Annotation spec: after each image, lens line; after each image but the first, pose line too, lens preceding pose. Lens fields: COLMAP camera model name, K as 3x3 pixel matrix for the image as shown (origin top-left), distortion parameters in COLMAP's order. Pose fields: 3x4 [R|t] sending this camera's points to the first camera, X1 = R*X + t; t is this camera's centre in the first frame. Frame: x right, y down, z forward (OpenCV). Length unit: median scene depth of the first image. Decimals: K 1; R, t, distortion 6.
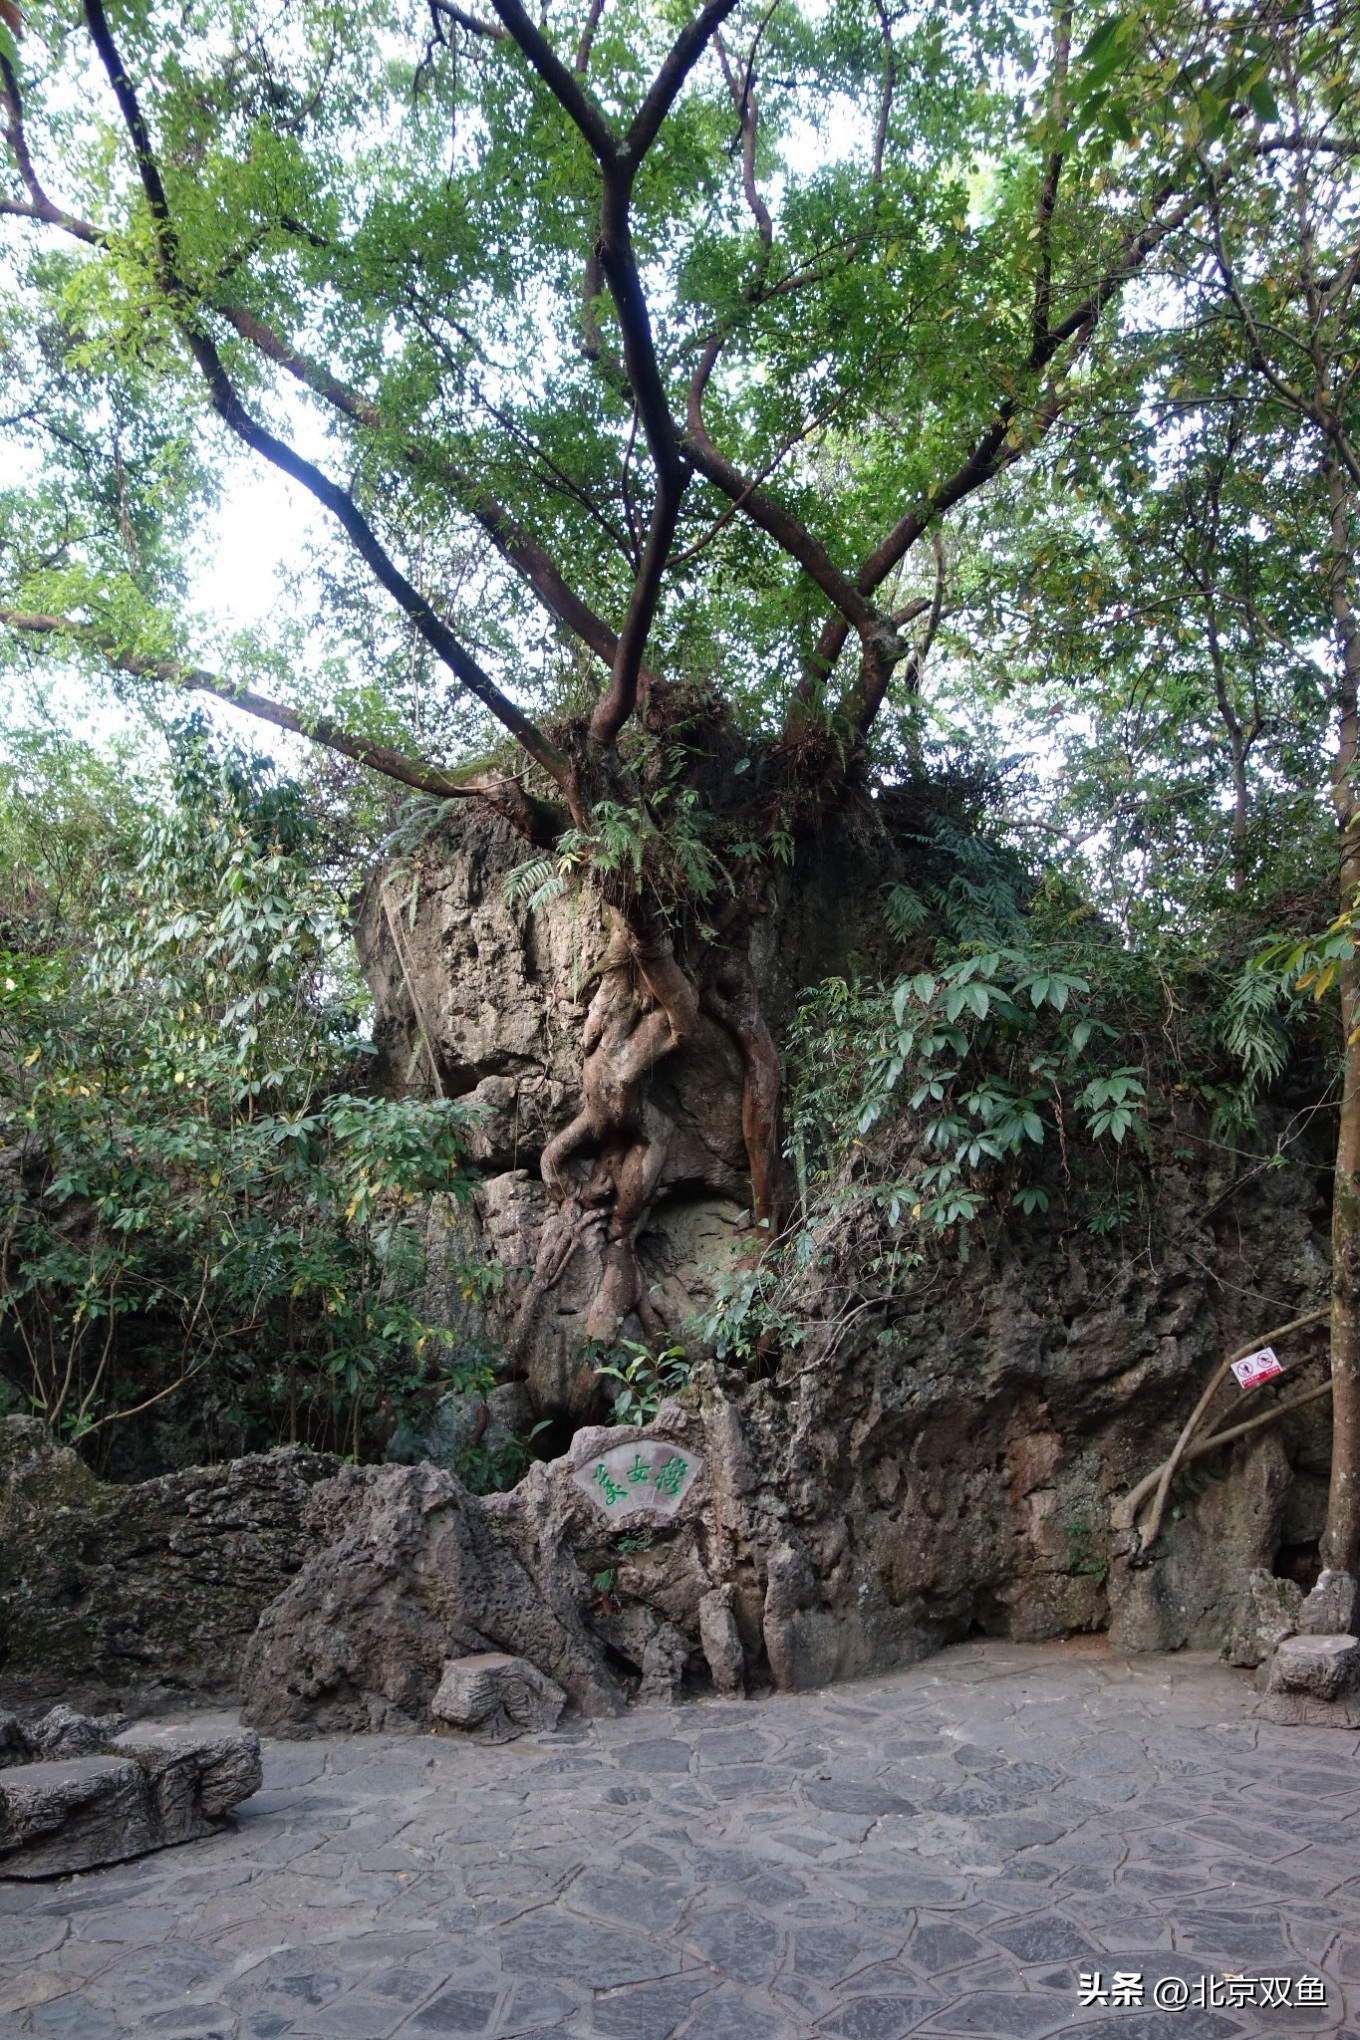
lens RADIAL K [[1634.2, 0, 680.0], [0, 1634.2, 1020.0], [0, 0, 1]] dist [0.000377, 0.002923]
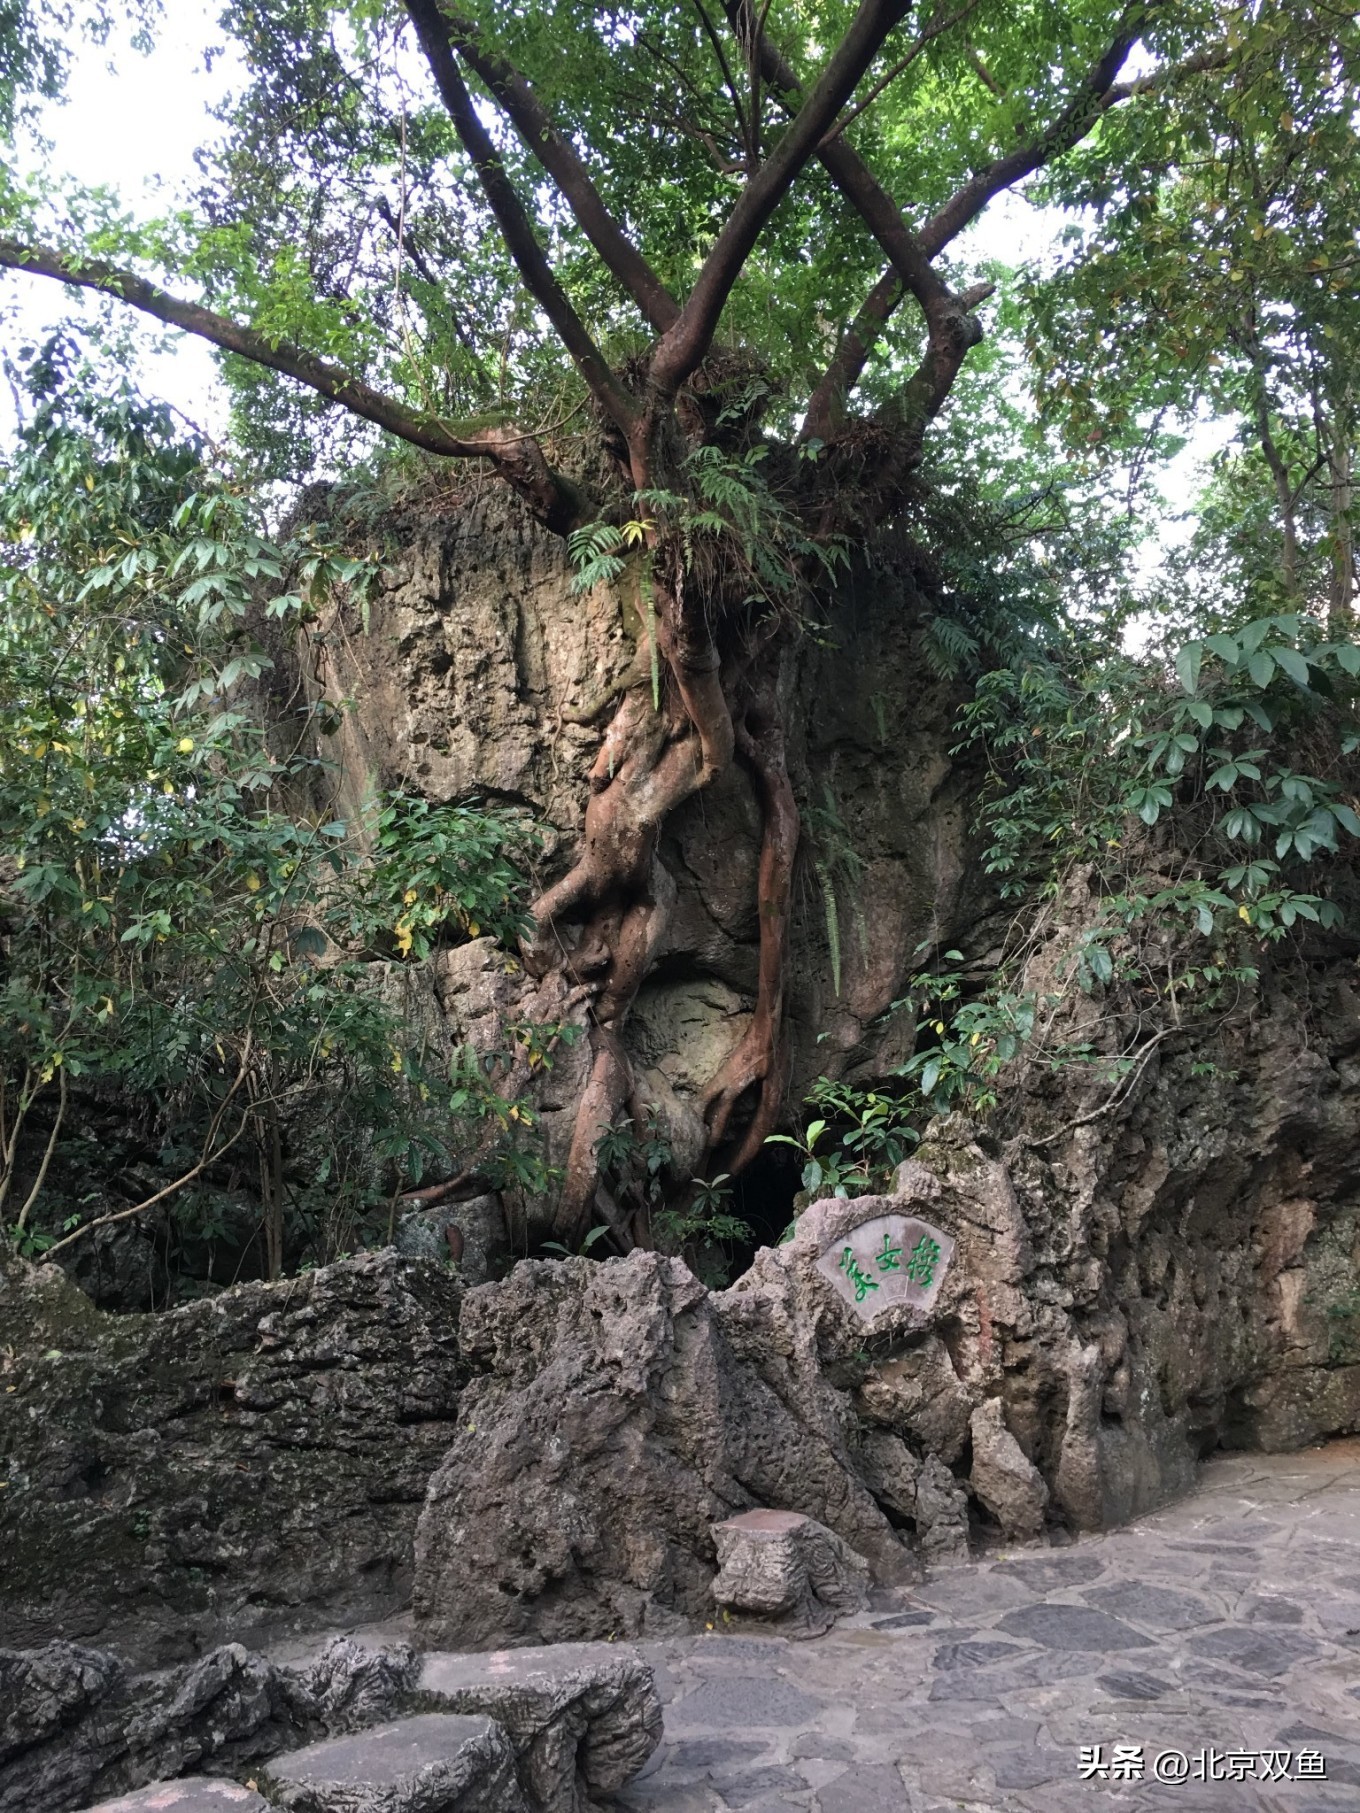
lens RADIAL K [[1557.8, 0, 680.0], [0, 1557.8, 906.5], [0, 0, 1]] dist [0.068396, -0.100216]
pose [[0.962362, 0.021979, 0.270879, -0.303756], [-0.018742, 0.999719, -0.014532, 0.119783], [-0.271122, 0.008908, 0.962504, 0.308095]]
